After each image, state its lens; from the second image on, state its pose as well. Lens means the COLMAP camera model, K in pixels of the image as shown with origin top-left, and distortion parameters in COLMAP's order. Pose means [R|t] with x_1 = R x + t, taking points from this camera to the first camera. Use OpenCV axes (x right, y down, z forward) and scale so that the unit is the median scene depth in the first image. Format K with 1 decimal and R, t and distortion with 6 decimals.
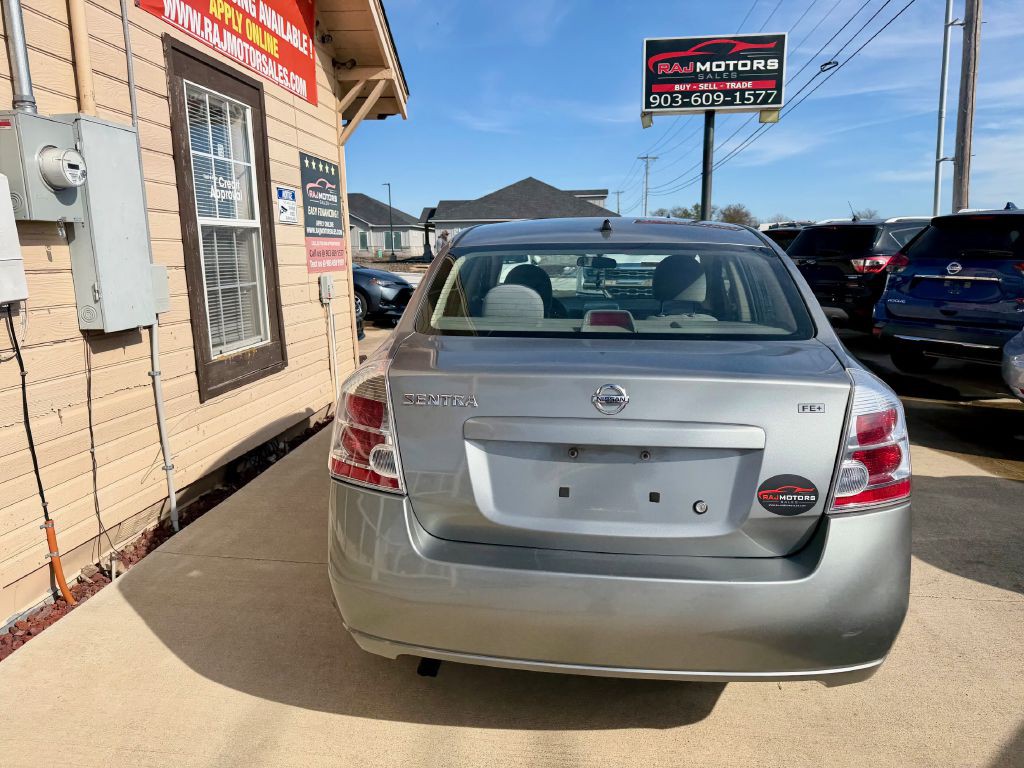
lens RADIAL K [[717.4, 0, 511.0], [0, 717.4, 393.5], [0, 0, 1]] dist [0.037182, -0.040123]
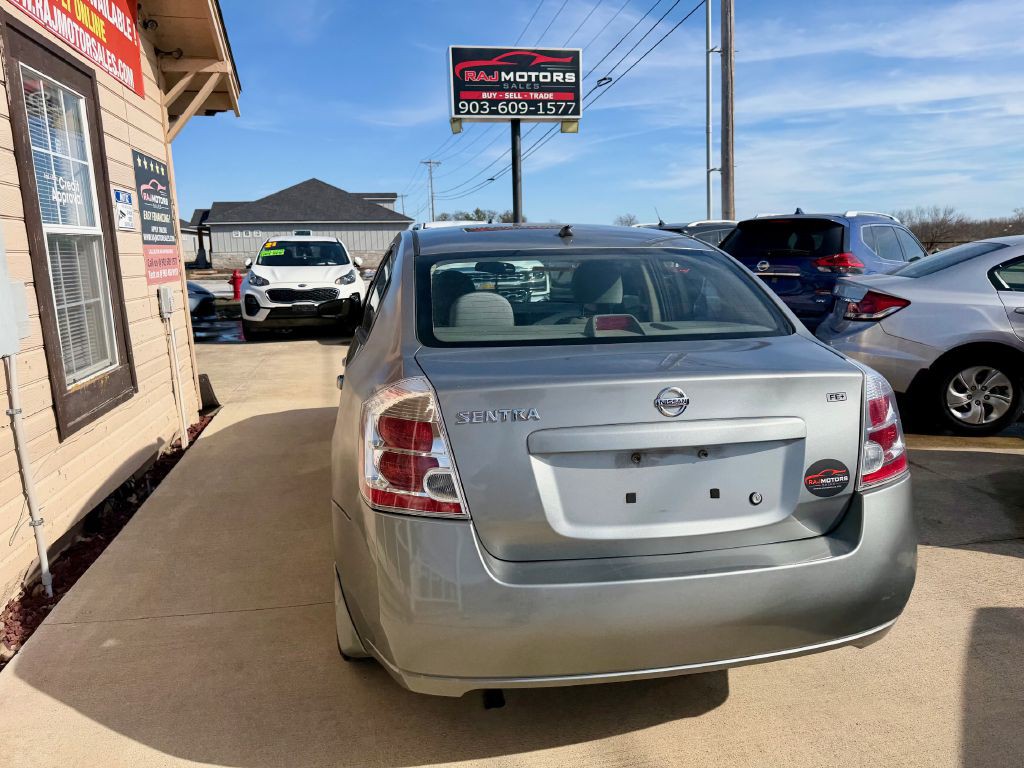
lens RADIAL K [[721.1, 0, 508.6], [0, 721.1, 386.3], [0, 0, 1]] dist [0.034735, -0.030964]
pose [[0.958696, -0.066682, 0.276504, -0.121901], [0.070766, 0.997481, -0.004808, -0.008608], [-0.275487, 0.024177, 0.961001, 0.025020]]
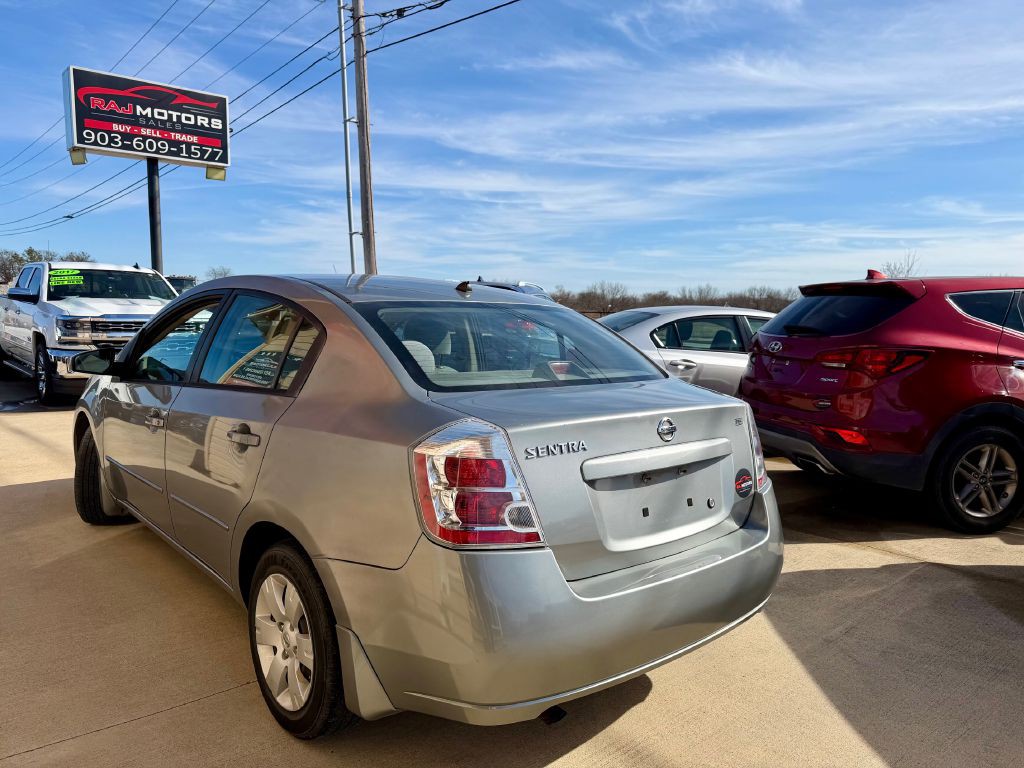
lens RADIAL K [[726.8, 0, 507.5], [0, 726.8, 398.1], [0, 0, 1]] dist [0.034152, -0.048571]
pose [[0.681029, -0.070638, 0.728841, -0.321001], [0.121348, 0.992461, -0.017200, -0.019328], [-0.722132, 0.100157, 0.684467, 0.108910]]
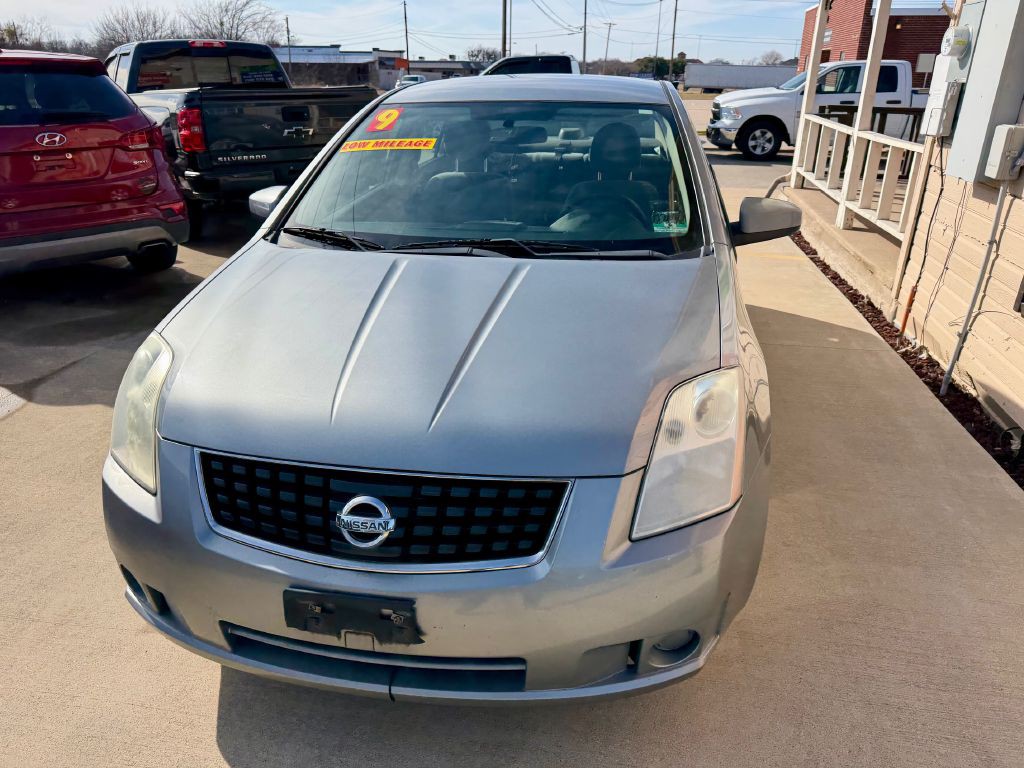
lens RADIAL K [[729.5, 0, 512.0], [0, 729.5, 384.0], [0, 0, 1]] dist [0.035691, -0.046189]
pose [[-0.997612, -0.024477, 0.064589, 0.060827], [0.016324, 0.825063, 0.564805, -0.302569], [-0.067114, 0.564511, -0.822693, 1.356719]]
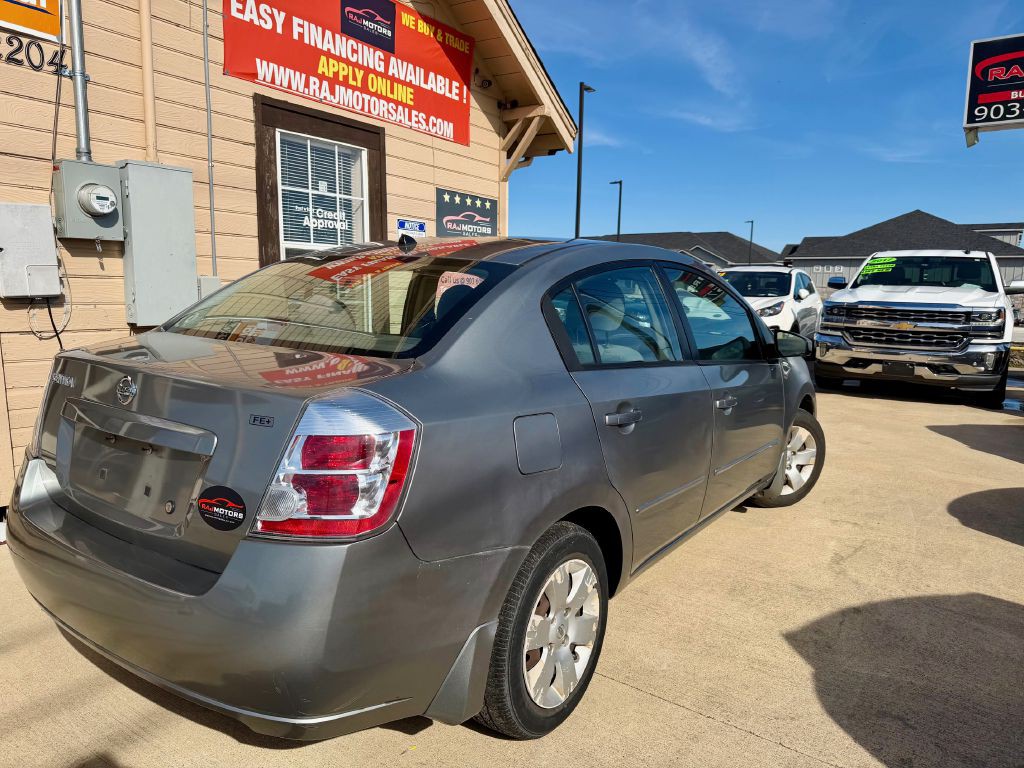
lens RADIAL K [[717.4, 0, 511.0], [0, 717.4, 393.5], [0, 0, 1]] dist [0.037182, -0.040123]
pose [[0.874900, 0.097762, -0.474334, 0.379640], [-0.122146, 0.992295, -0.020781, -0.011515], [0.468648, 0.076119, 0.880099, 0.110590]]
